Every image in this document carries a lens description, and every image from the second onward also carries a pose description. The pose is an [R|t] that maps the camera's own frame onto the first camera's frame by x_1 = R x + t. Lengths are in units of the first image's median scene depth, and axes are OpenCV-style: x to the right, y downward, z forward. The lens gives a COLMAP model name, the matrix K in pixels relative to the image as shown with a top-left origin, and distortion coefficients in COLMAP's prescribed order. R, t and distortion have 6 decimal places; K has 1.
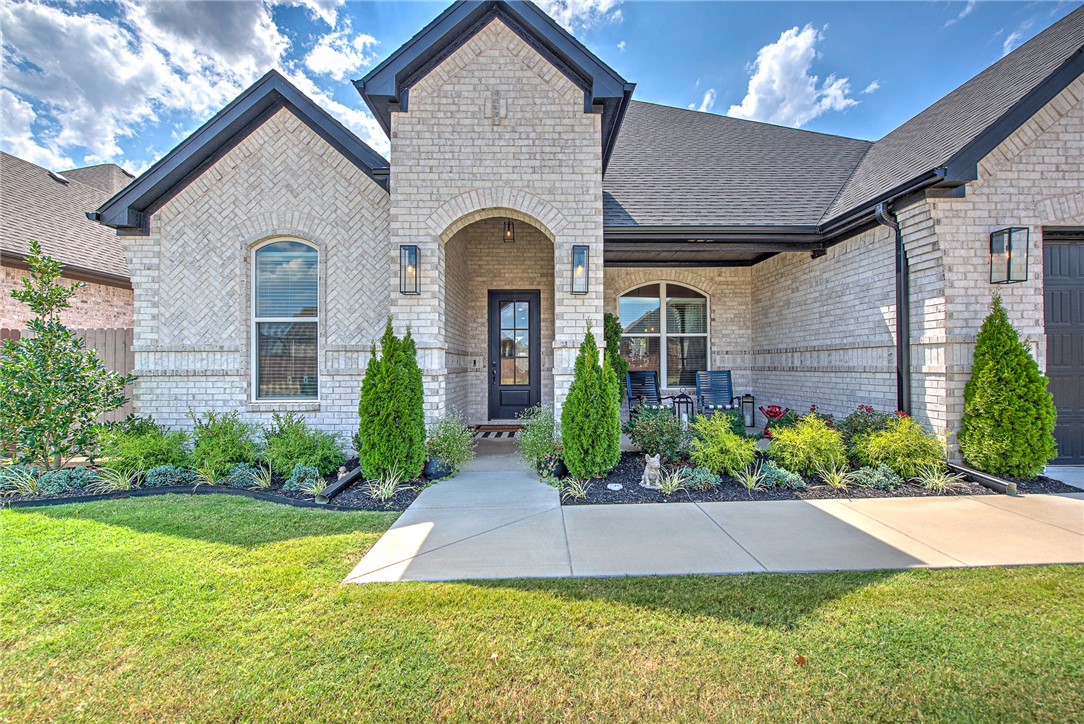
lens RADIAL K [[440.5, 0, 540.9], [0, 440.5, 362.5], [0, 0, 1]] dist [0.001294, -0.001959]
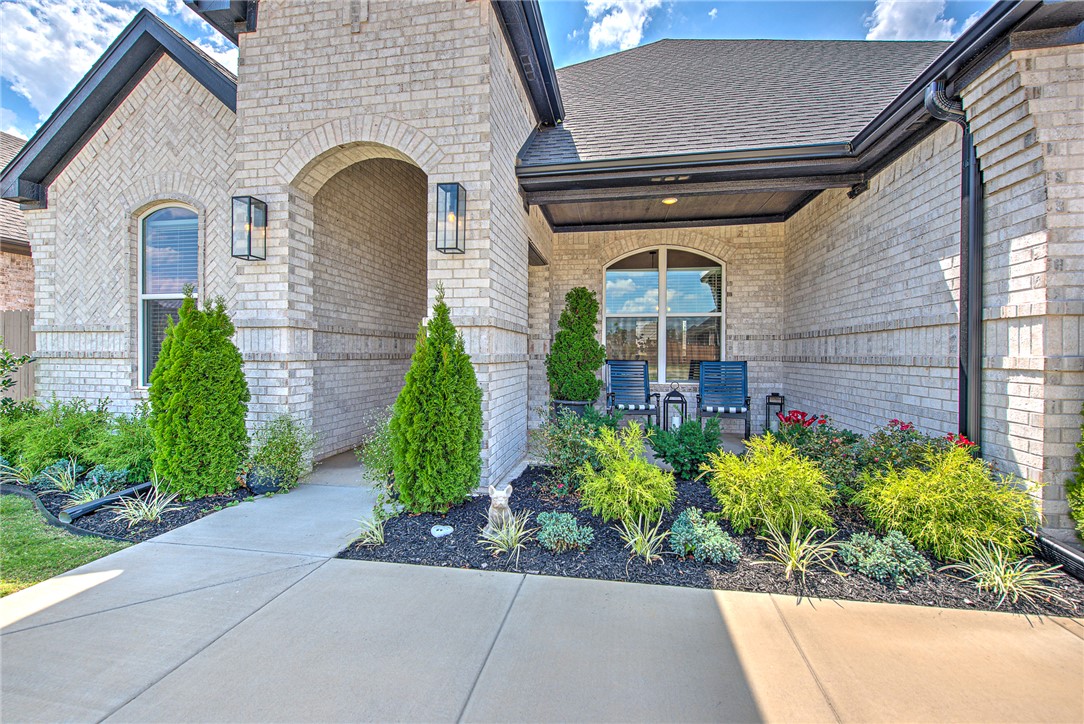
lens RADIAL K [[440.5, 0, 544.5], [0, 440.5, 357.5], [0, 0, 1]] dist [0.001294, -0.001959]
pose [[0.981267, 0.012711, -0.192235, 0.369681], [-0.009693, 0.999815, 0.016629, 0.004311], [0.192410, -0.014454, 0.981208, 0.307951]]
